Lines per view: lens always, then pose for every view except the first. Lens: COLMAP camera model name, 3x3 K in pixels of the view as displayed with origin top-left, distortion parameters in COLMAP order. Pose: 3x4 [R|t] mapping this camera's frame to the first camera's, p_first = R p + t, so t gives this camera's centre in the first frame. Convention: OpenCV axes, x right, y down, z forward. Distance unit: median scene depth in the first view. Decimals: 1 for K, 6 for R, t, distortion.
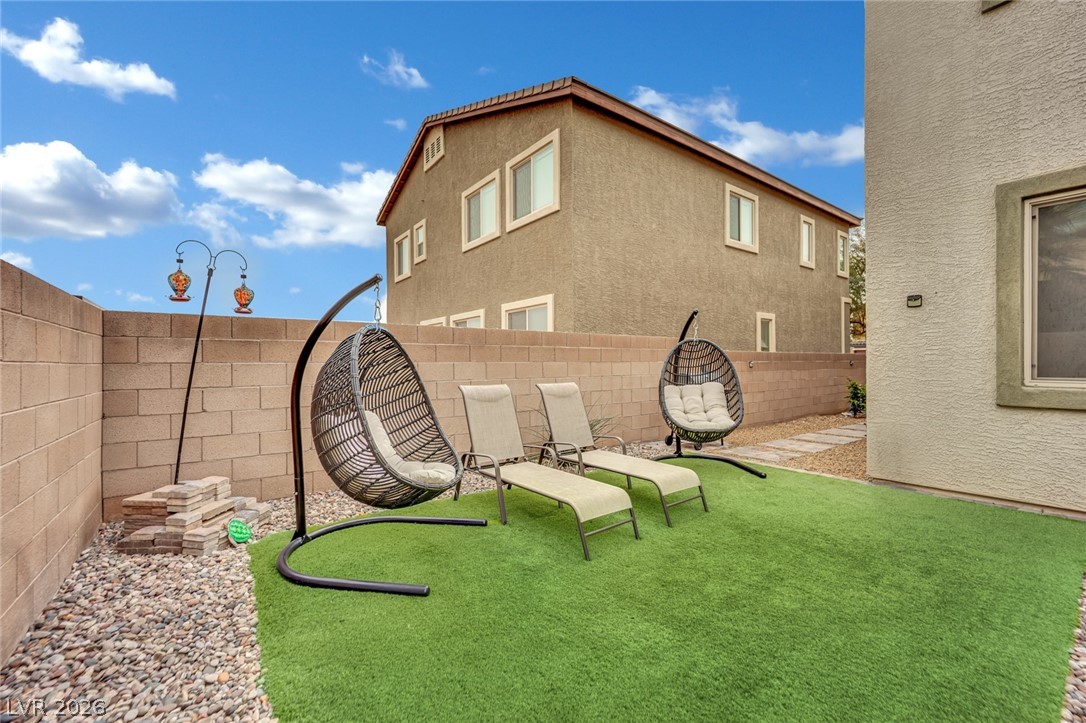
lens RADIAL K [[449.1, 0, 541.6], [0, 449.1, 360.9], [0, 0, 1]] dist [-0.011462, -0.000639]
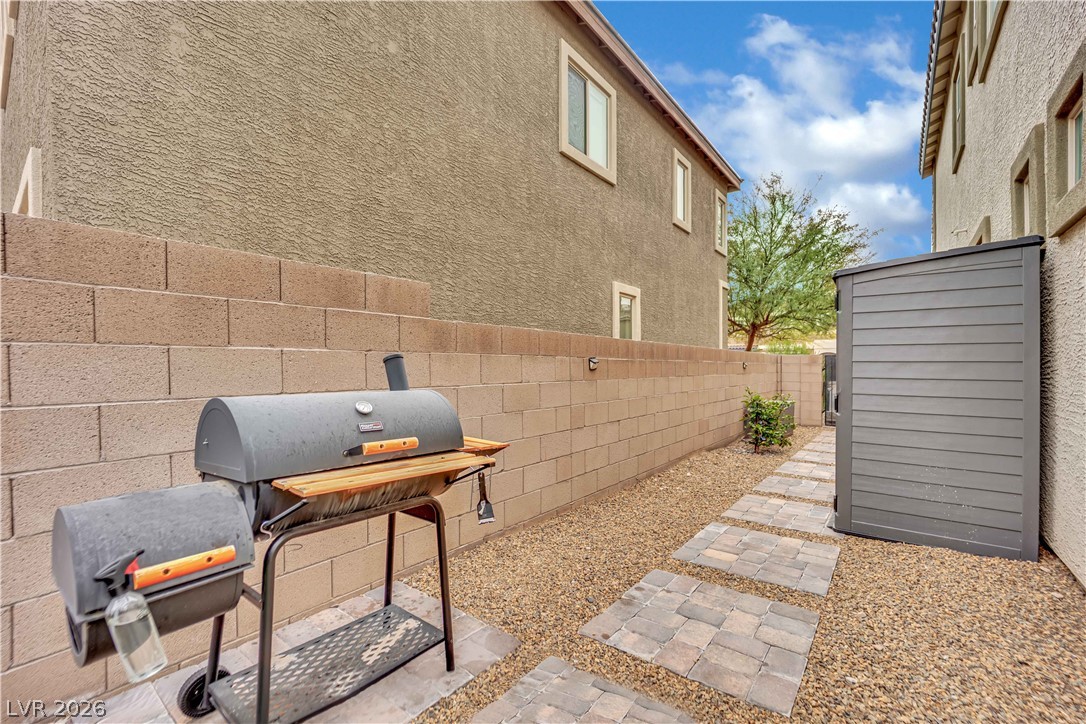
lens RADIAL K [[449.1, 0, 542.5], [0, 449.1, 367.1], [0, 0, 1]] dist [-0.011462, -0.000639]
pose [[0.962741, 0.003491, 0.270401, 0.231518], [-0.003663, 0.999993, 0.000132, 0.008881], [-0.270399, -0.001117, 0.962748, 0.454407]]
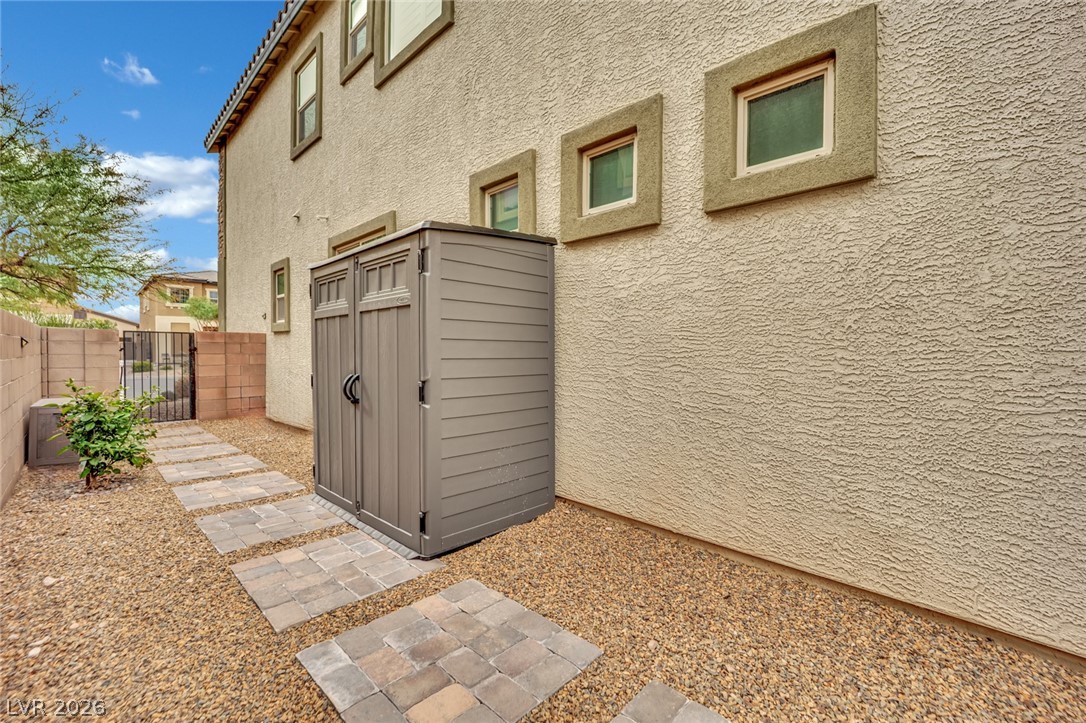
lens RADIAL K [[449.1, 0, 543.3], [0, 449.1, 352.8], [0, 0, 1]] dist [-0.011462, -0.000639]
pose [[-0.142744, -0.015715, 0.989635, 0.261458], [-0.001534, 0.999876, 0.015657, 0.003998], [-0.989759, 0.000717, -0.142750, 0.674968]]
